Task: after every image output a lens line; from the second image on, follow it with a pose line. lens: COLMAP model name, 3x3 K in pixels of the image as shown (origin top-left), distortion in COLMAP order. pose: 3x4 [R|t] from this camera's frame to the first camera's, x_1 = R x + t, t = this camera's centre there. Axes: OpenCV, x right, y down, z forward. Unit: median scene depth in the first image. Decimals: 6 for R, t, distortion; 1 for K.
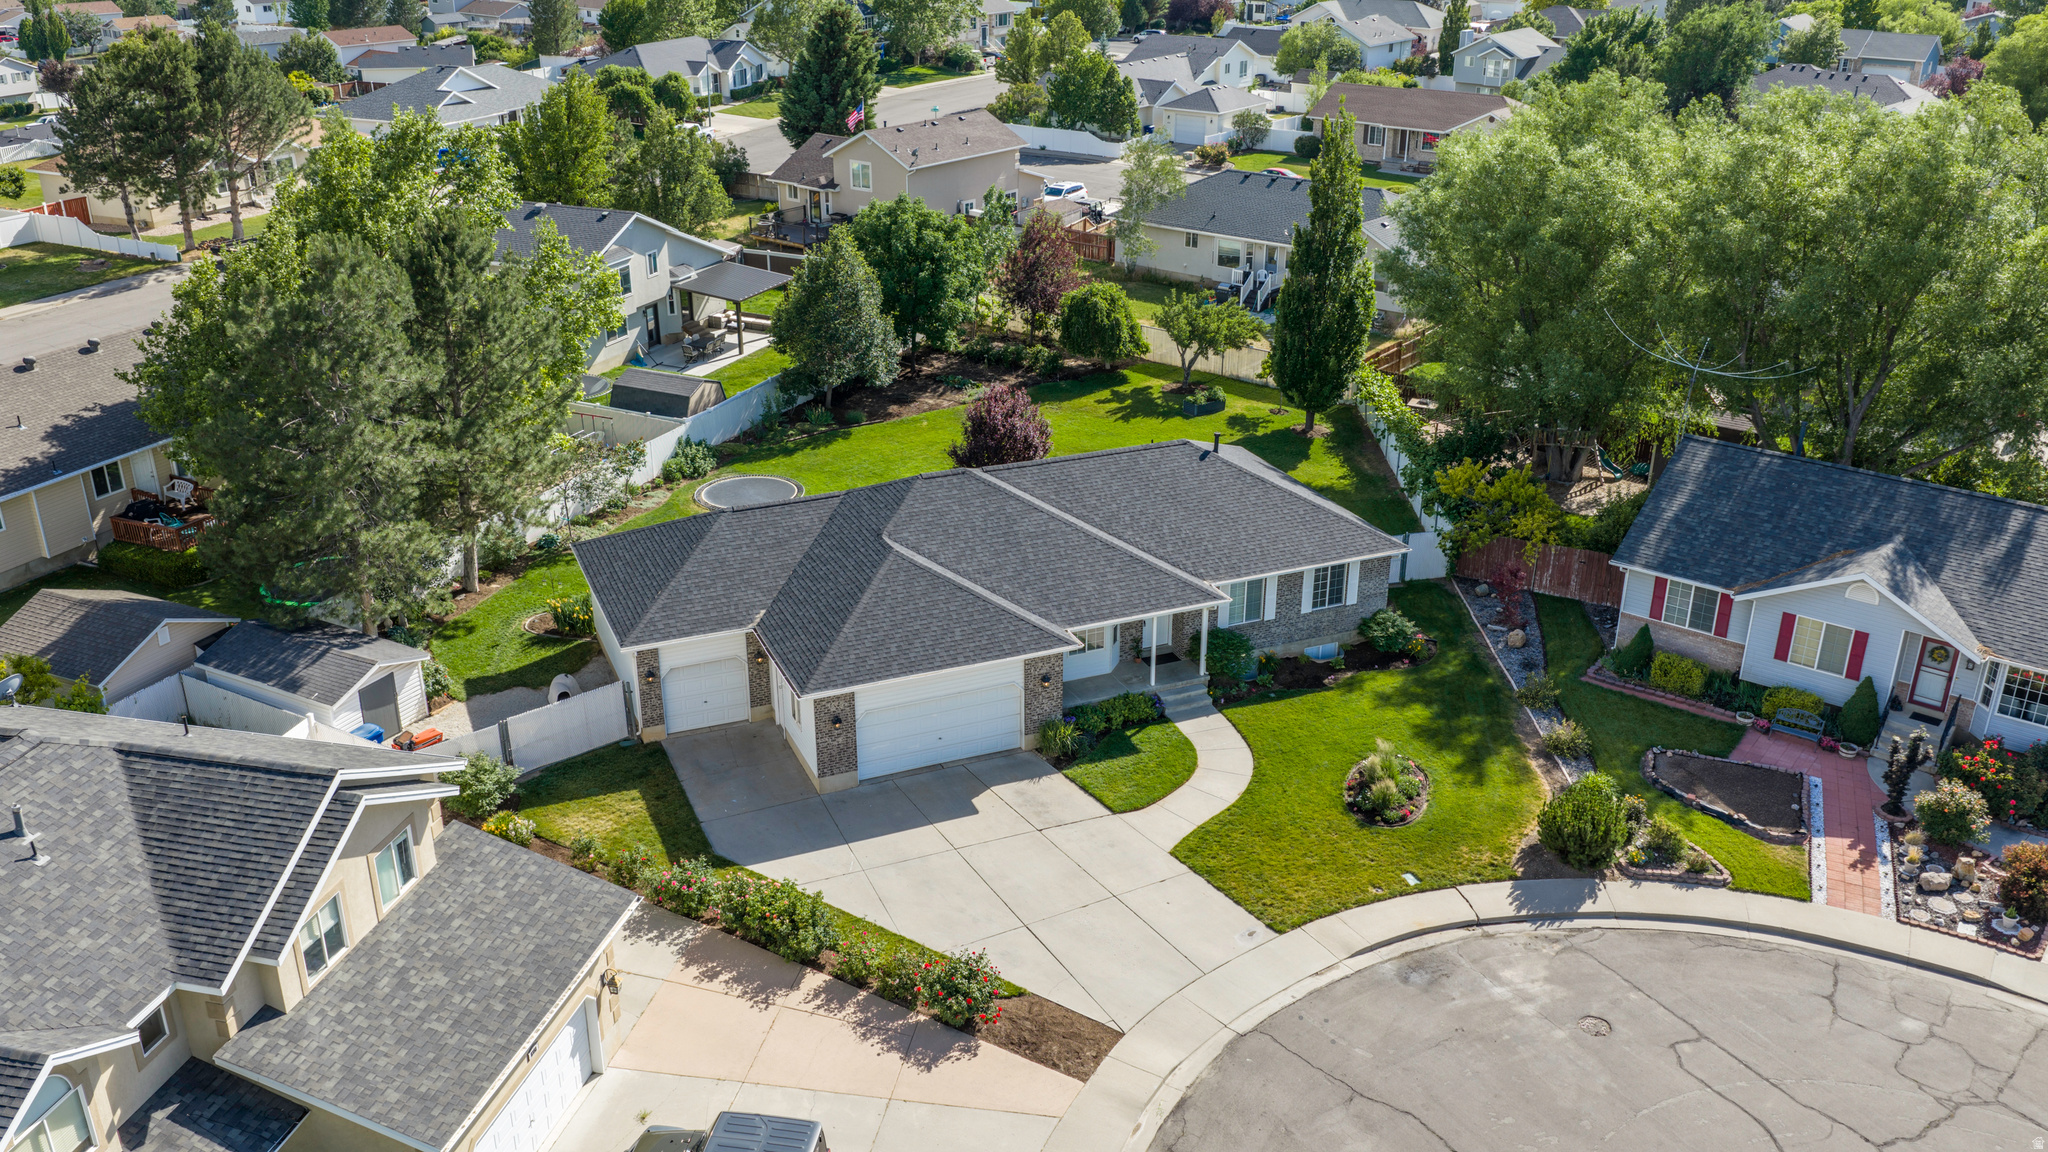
lens RADIAL K [[1690.5, 0, 1028.2], [0, 1690.5, 578.5], [0, 0, 1]] dist [0.028402, -0.047265]
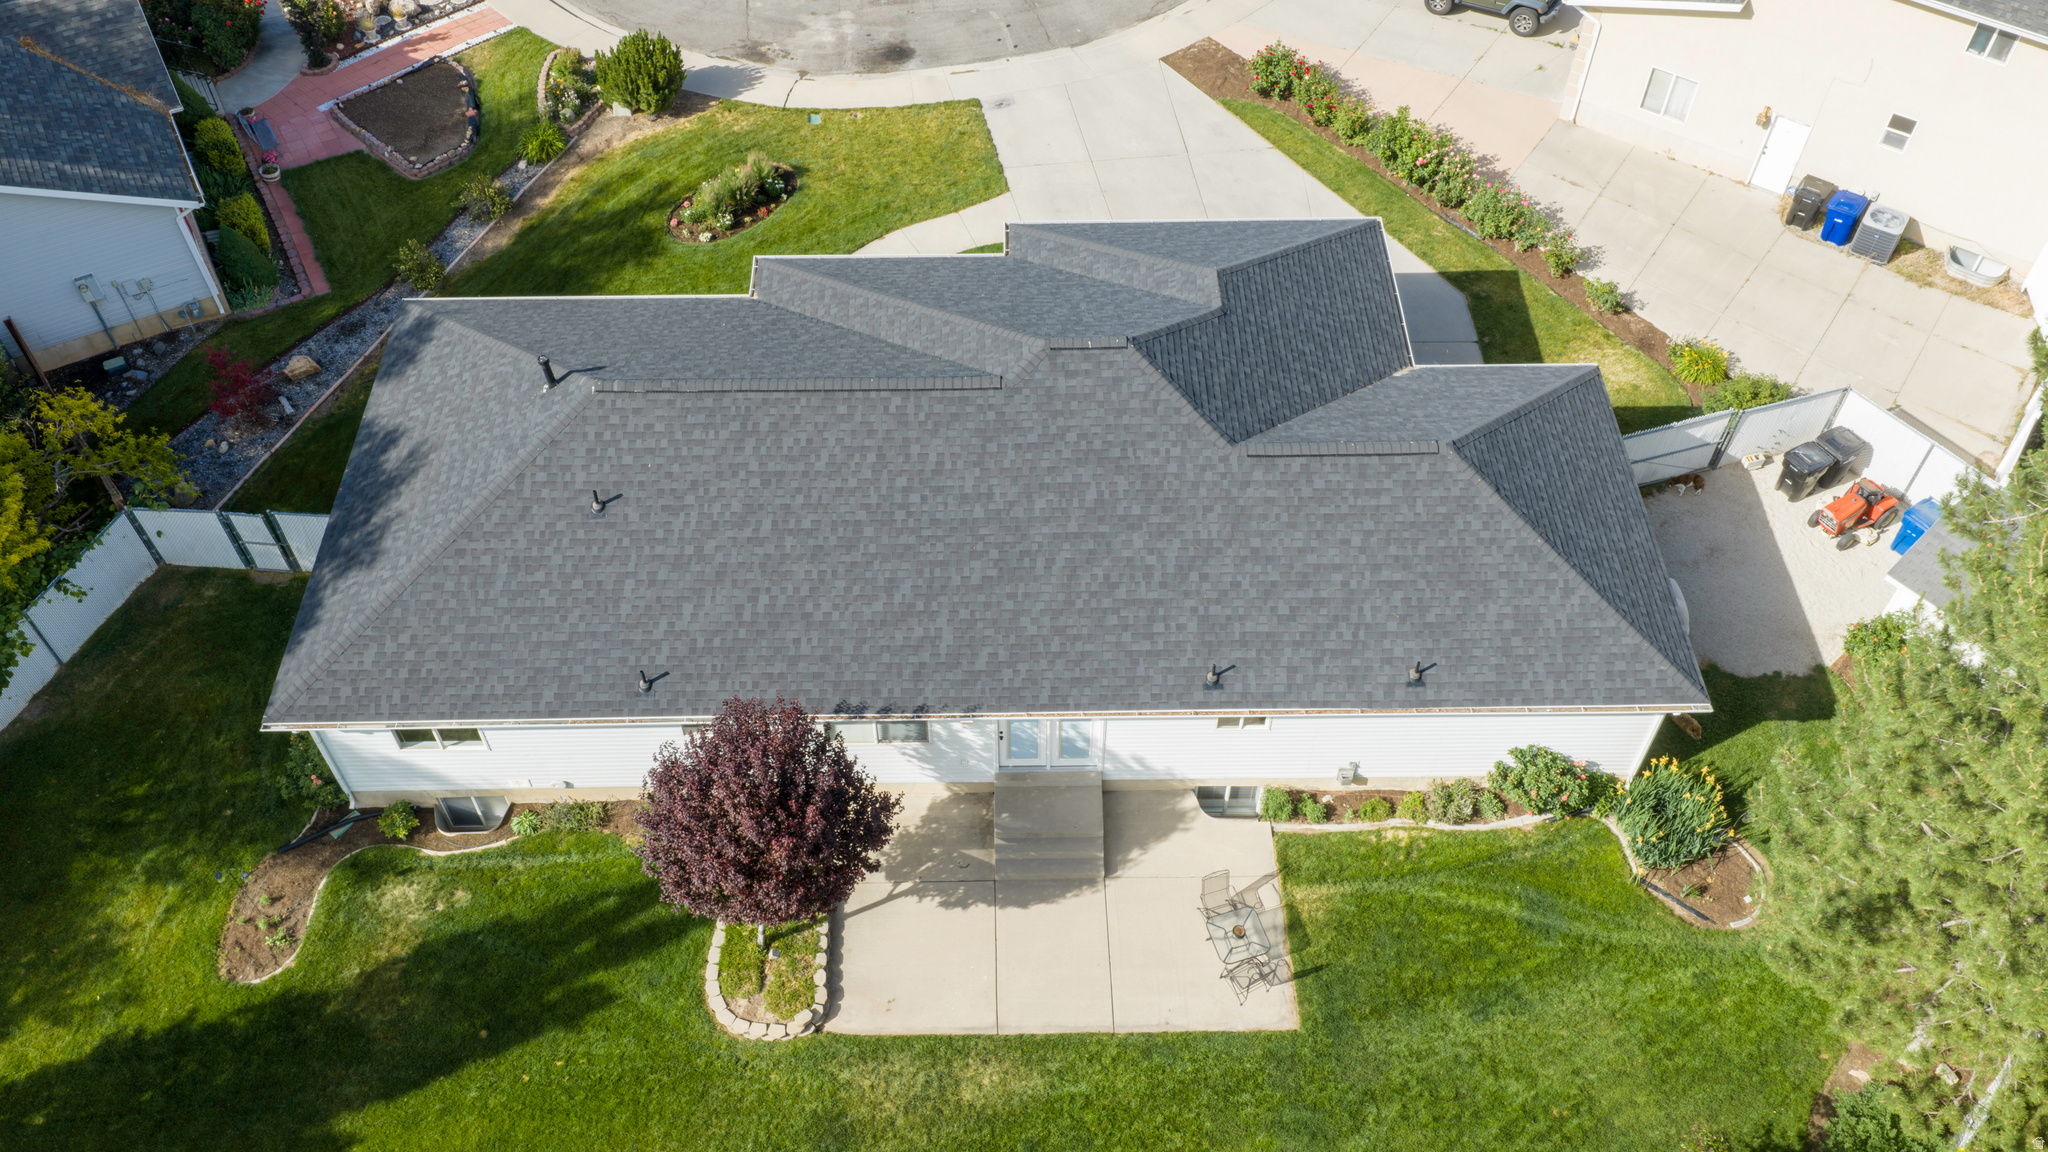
lens RADIAL K [[1690.5, 0, 1028.2], [0, 1690.5, 578.5], [0, 0, 1]] dist [0.028402, -0.047265]
pose [[-0.924395, -0.295615, 0.241051, -0.205710], [0.150200, 0.298796, 0.942423, -0.620655], [-0.350619, 0.907377, -0.231804, 1.270164]]
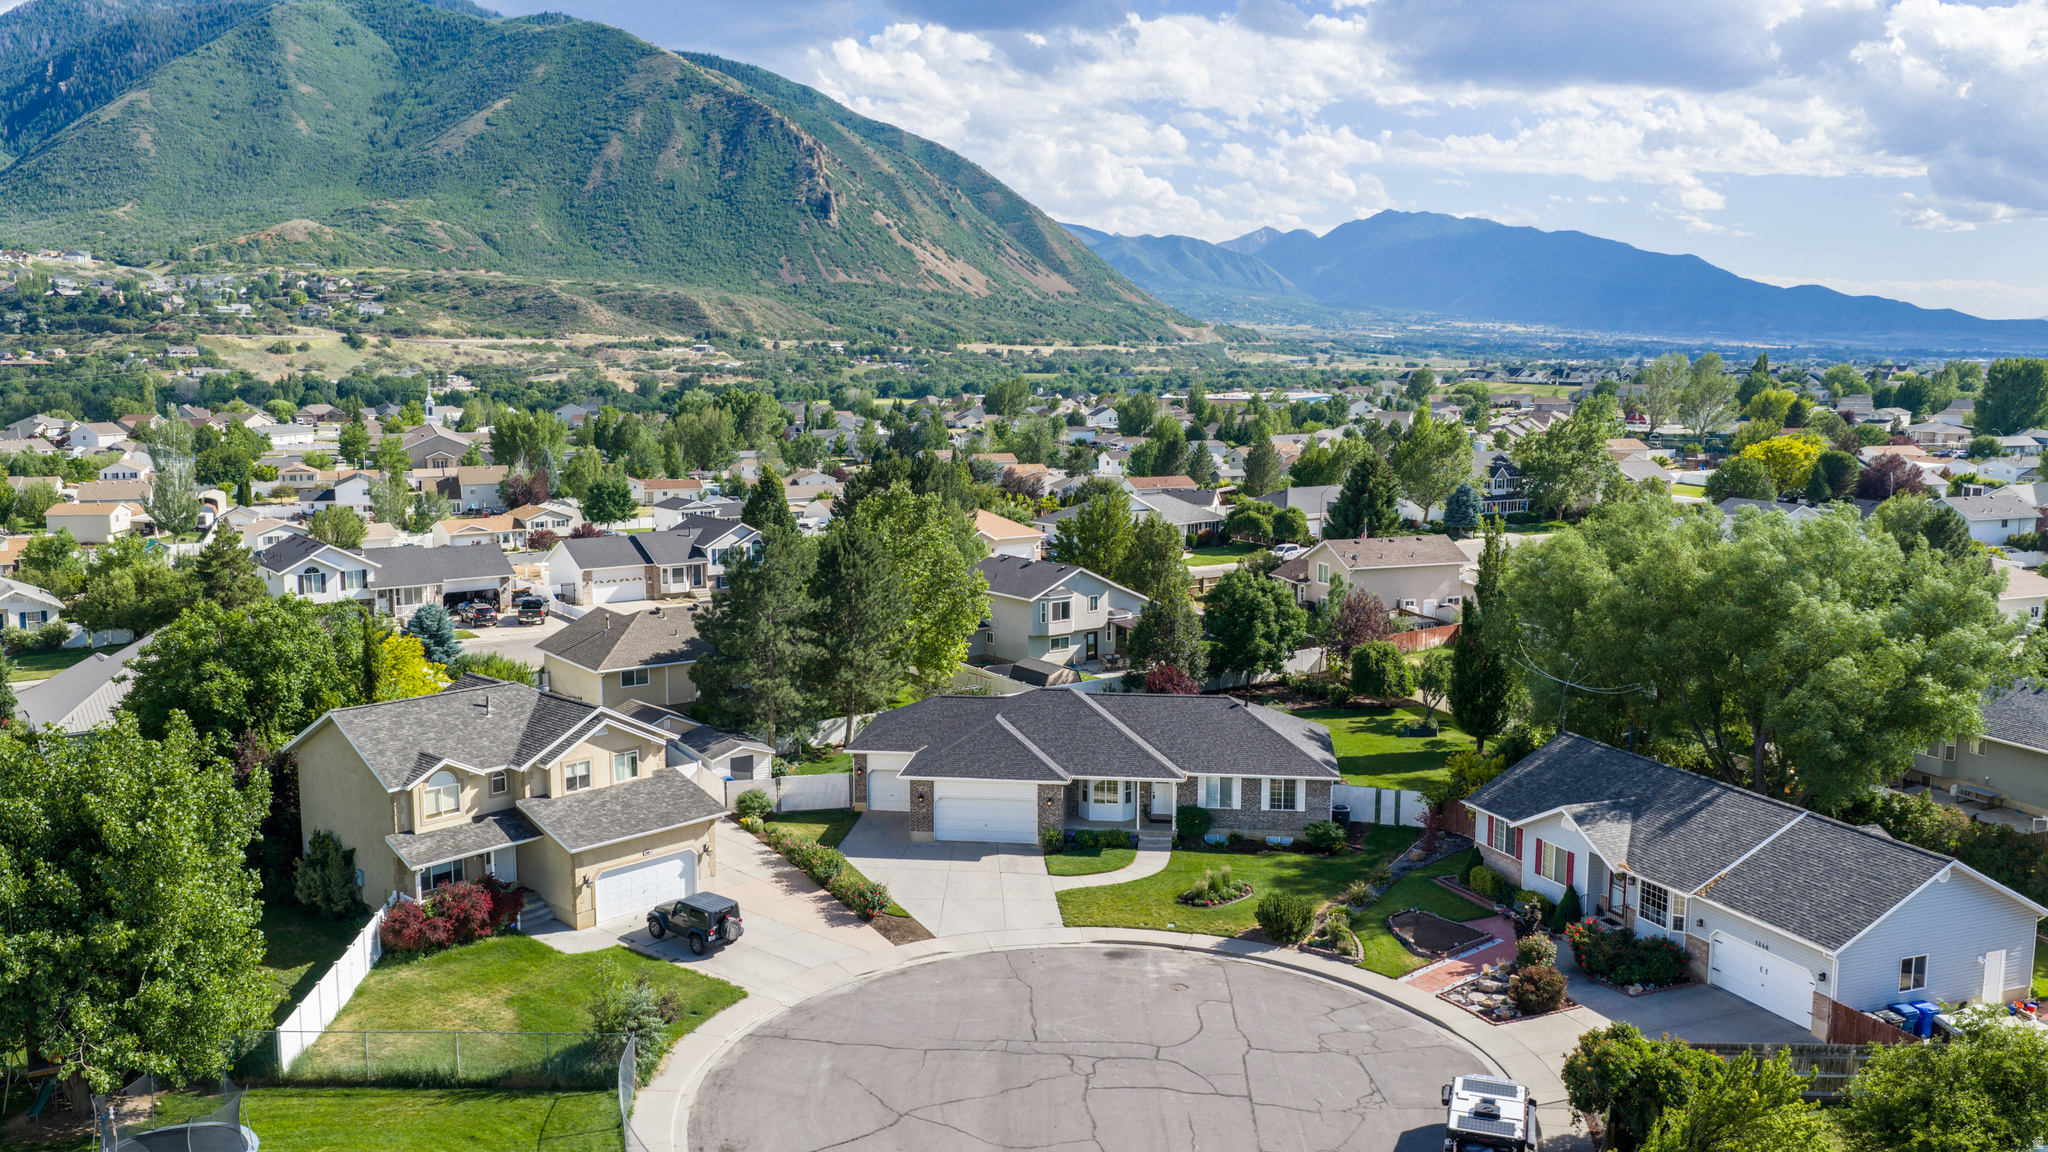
lens RADIAL K [[1690.5, 0, 1028.2], [0, 1690.5, 578.5], [0, 0, 1]] dist [0.028402, -0.047265]
pose [[0.864243, 0.067374, -0.498543, 0.781383], [-0.198155, 0.956468, -0.214250, 0.203794], [0.462406, 0.283953, 0.839971, -0.460845]]
